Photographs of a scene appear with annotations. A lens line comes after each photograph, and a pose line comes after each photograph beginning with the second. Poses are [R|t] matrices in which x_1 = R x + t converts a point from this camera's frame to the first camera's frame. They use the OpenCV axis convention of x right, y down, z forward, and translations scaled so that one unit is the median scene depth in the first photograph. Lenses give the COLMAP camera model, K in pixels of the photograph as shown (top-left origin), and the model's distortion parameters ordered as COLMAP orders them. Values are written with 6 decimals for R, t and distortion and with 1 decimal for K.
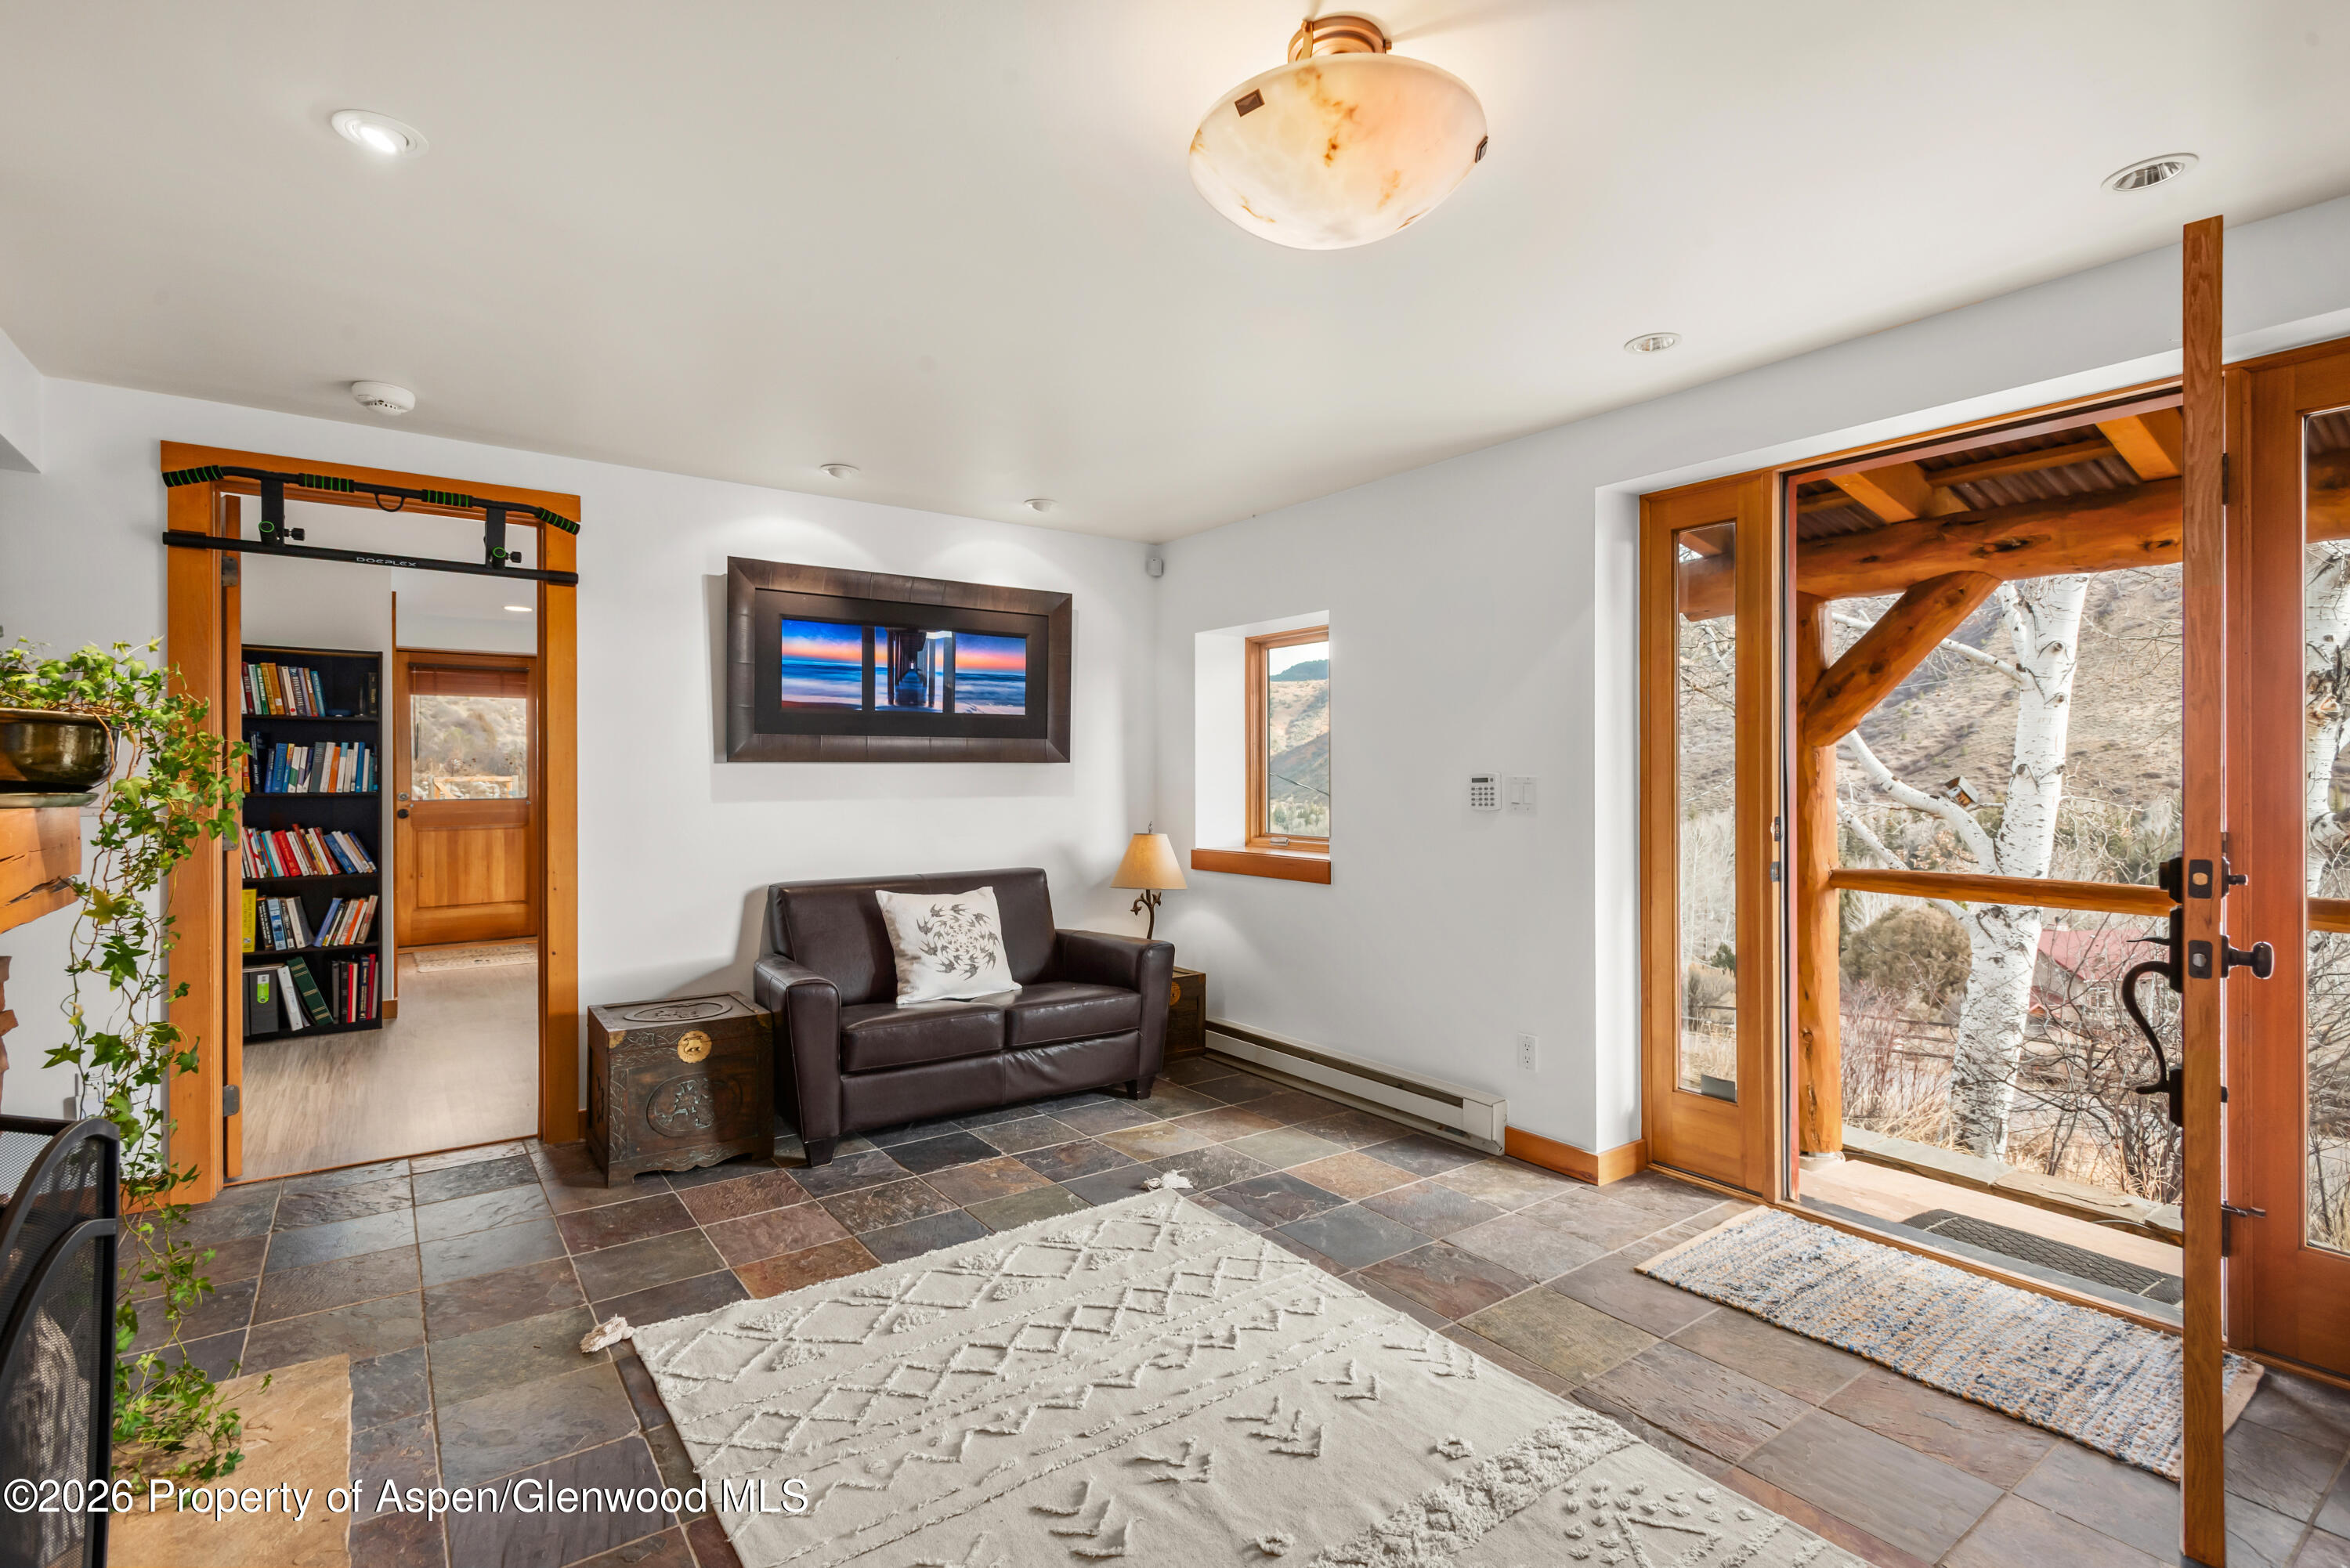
lens RADIAL K [[1090.9, 0, 1167.7], [0, 1090.9, 776.8], [0, 0, 1]] dist [0.001861, -0.000291]
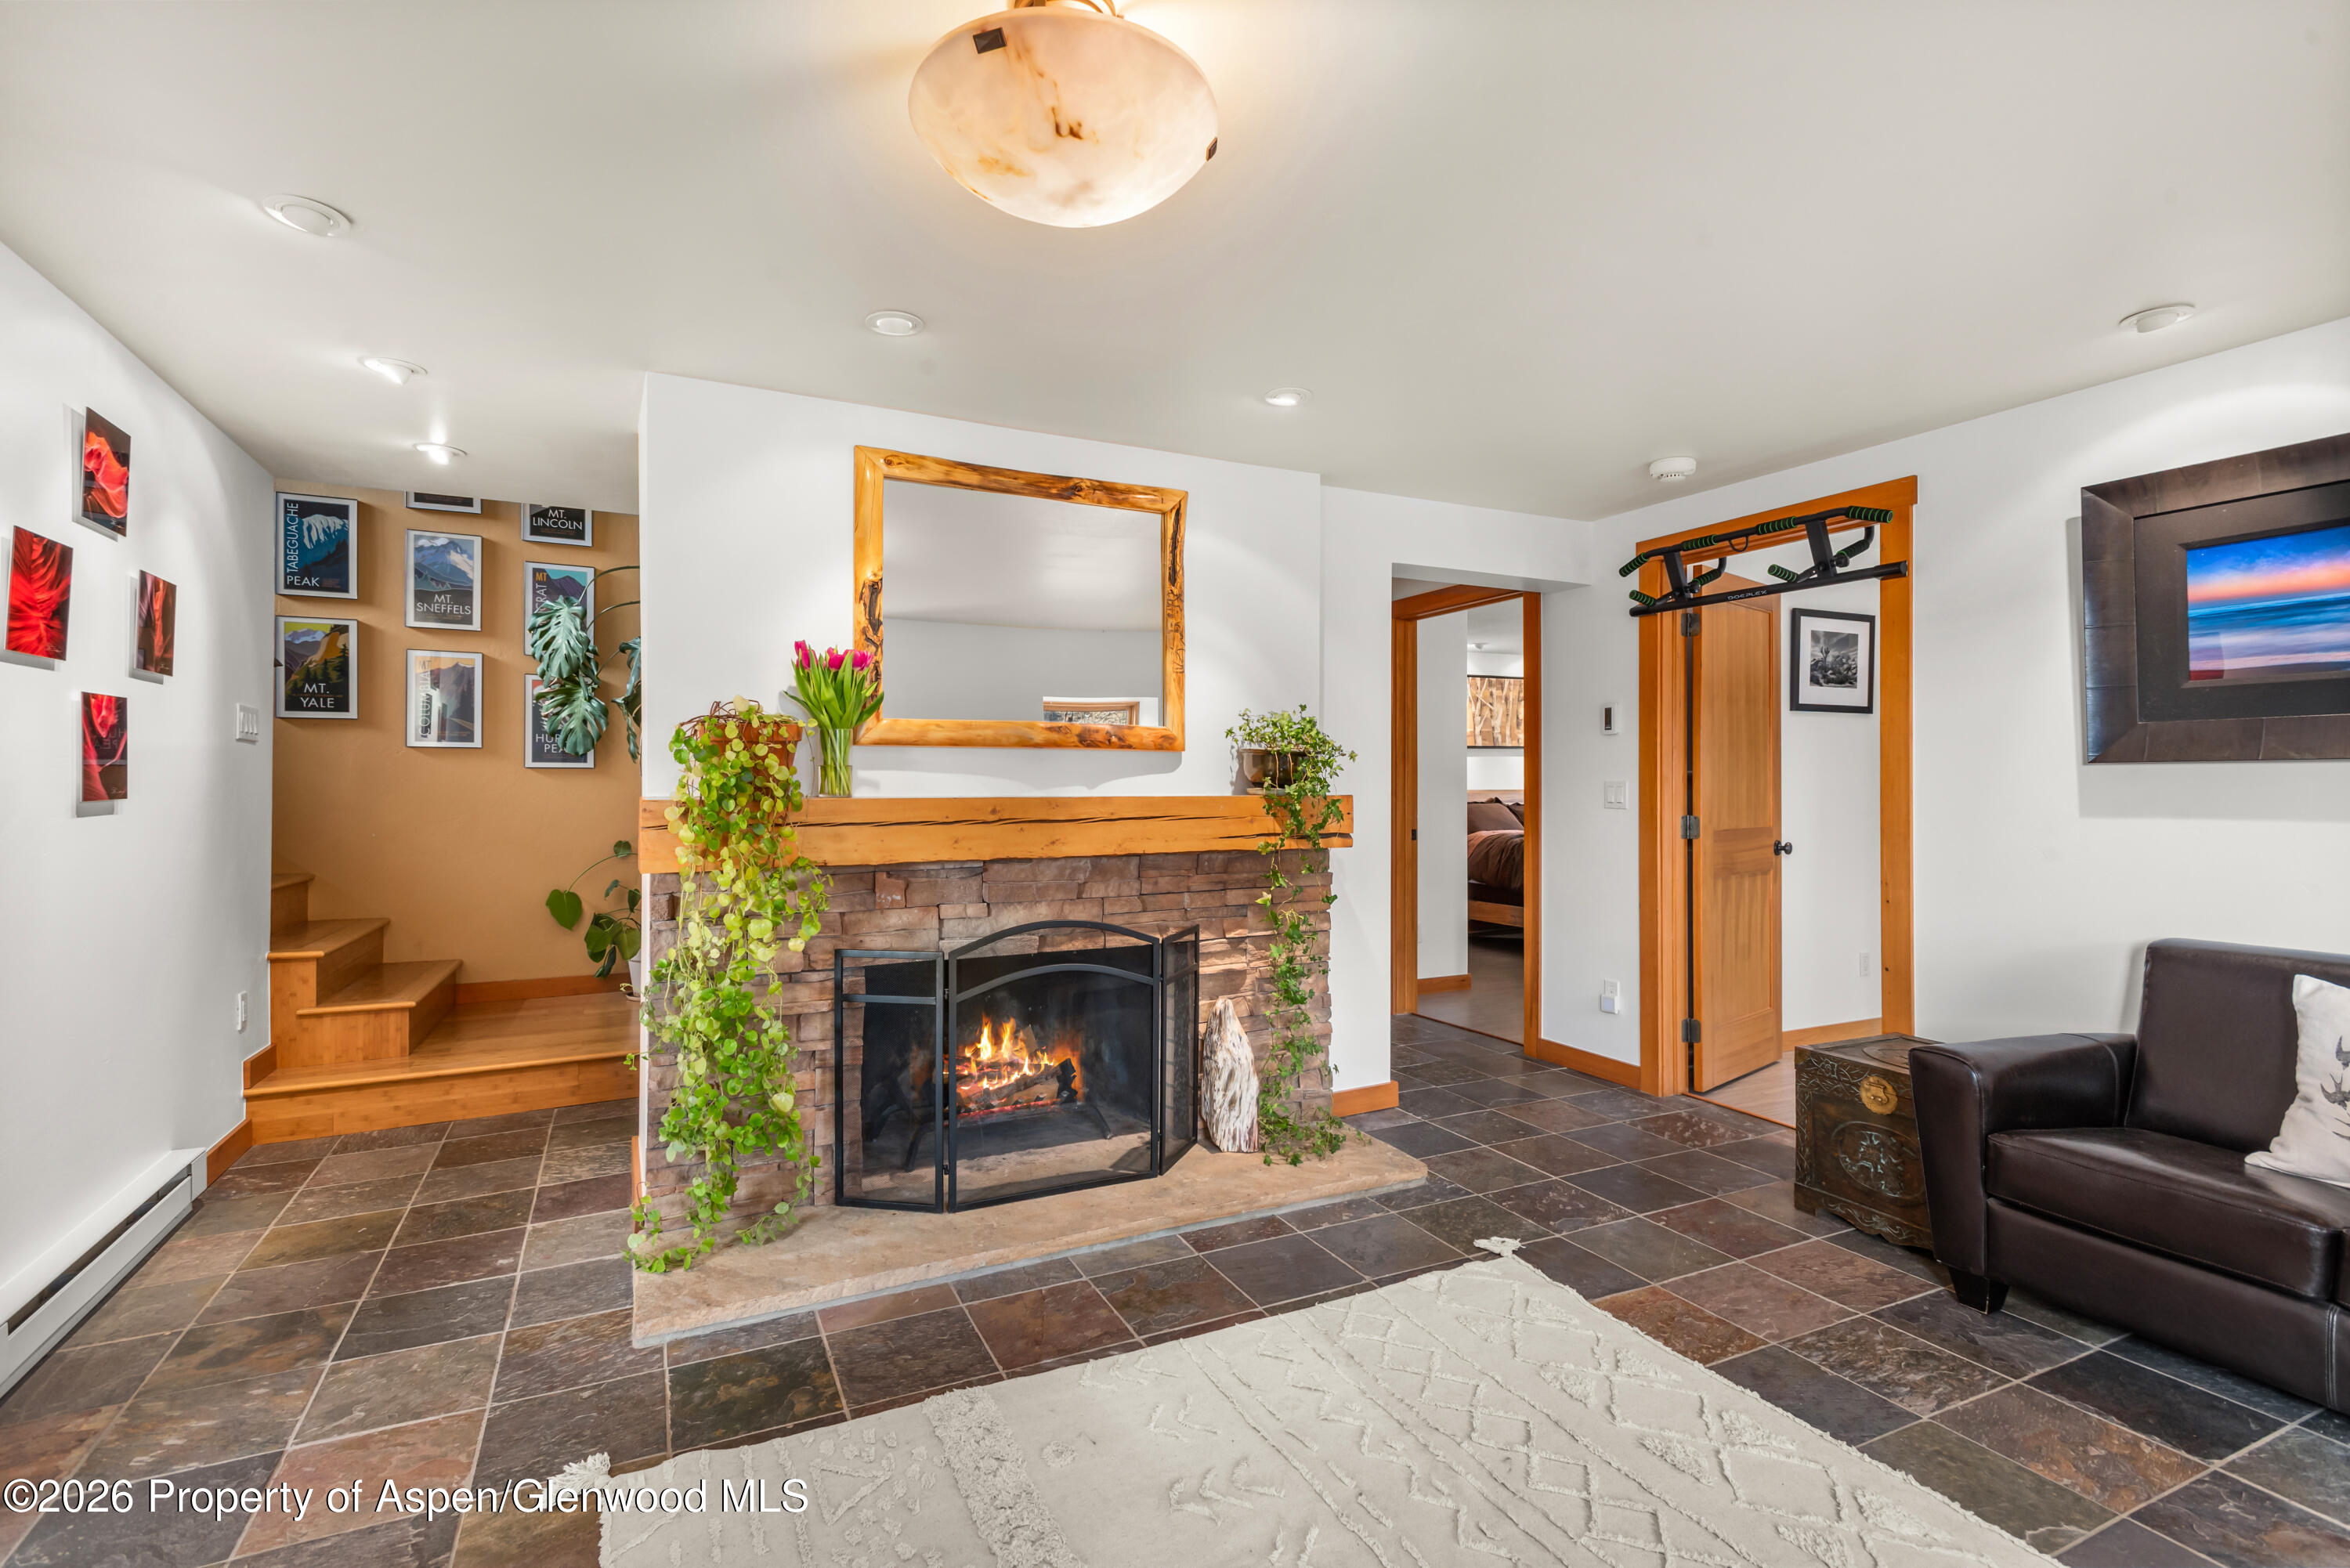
lens RADIAL K [[1090.9, 0, 1169.0], [0, 1090.9, 779.3], [0, 0, 1]] dist [0.001861, -0.000291]
pose [[-0.185466, -0.003233, -0.982645, 0.496919], [-0.001831, 0.999994, -0.002944, 0.001213], [0.982649, 0.001253, -0.185471, 0.583544]]
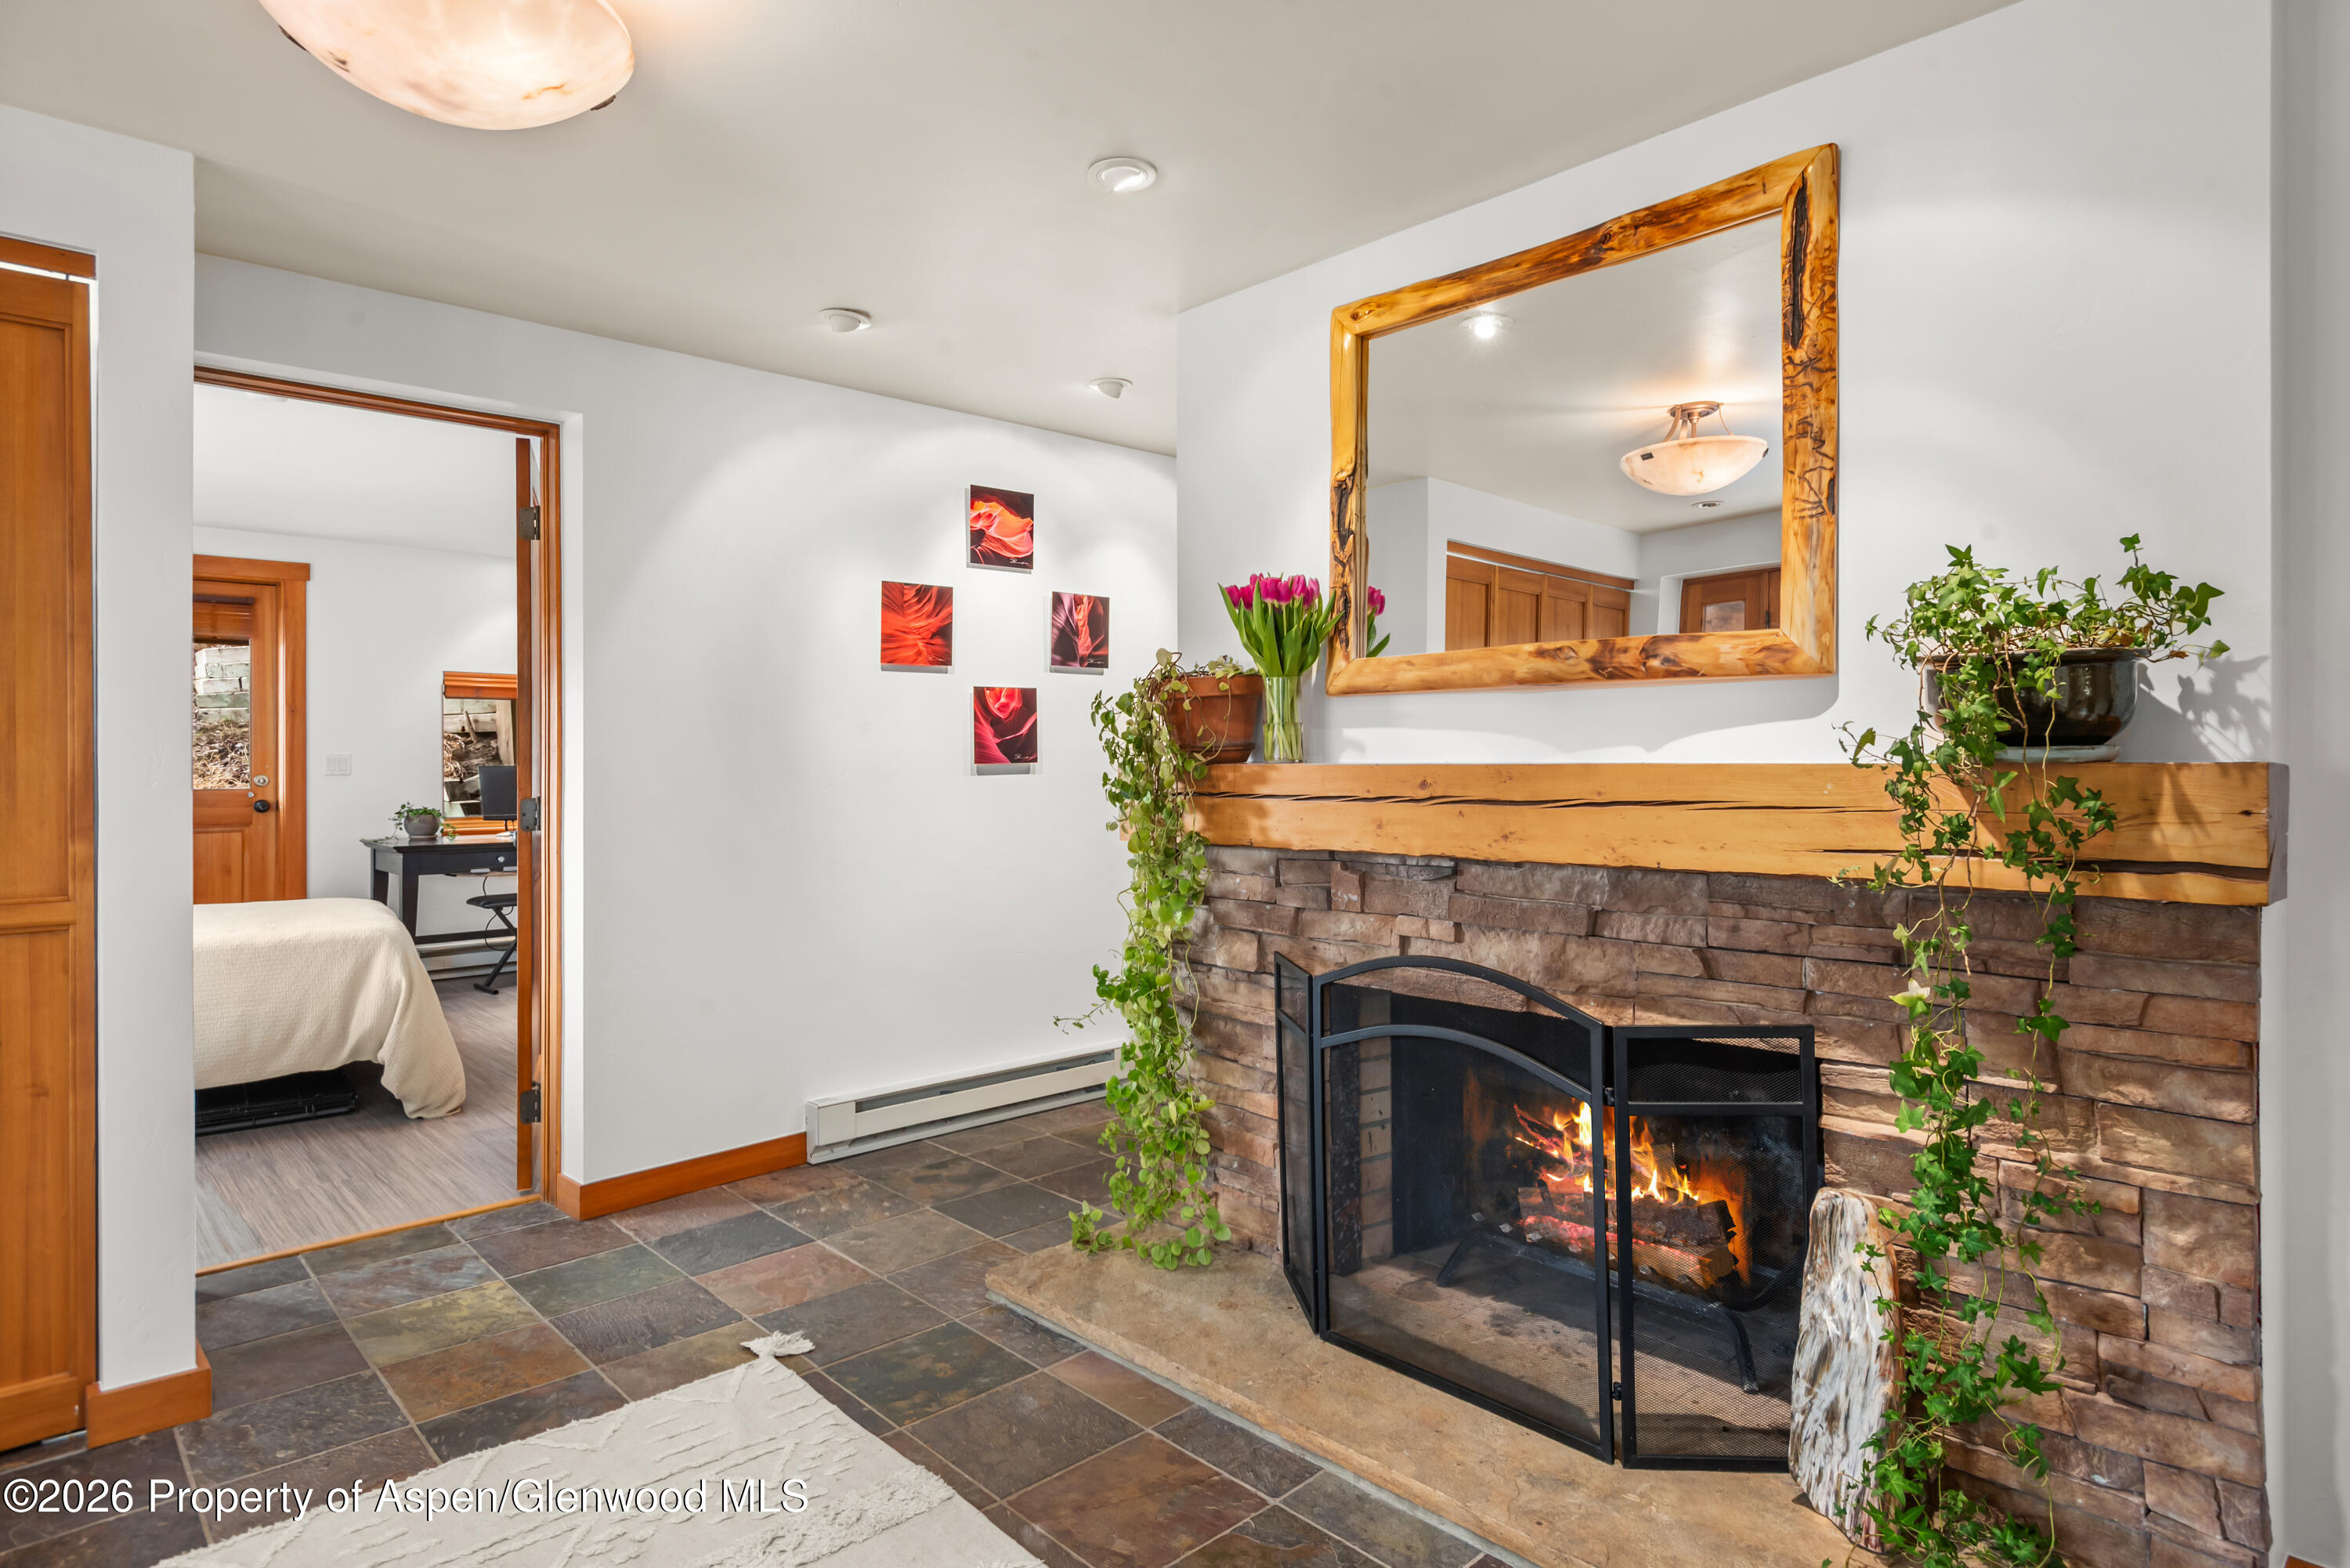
lens RADIAL K [[1292.3, 0, 1183.6], [0, 1292.3, 760.3], [0, 0, 1]] dist [0.021864, -0.000966]
pose [[-0.993410, 0.002829, -0.114578, -0.136013], [0.002755, 0.999996, 0.000804, 0.010826], [0.114580, 0.000483, -0.993414, 0.968138]]
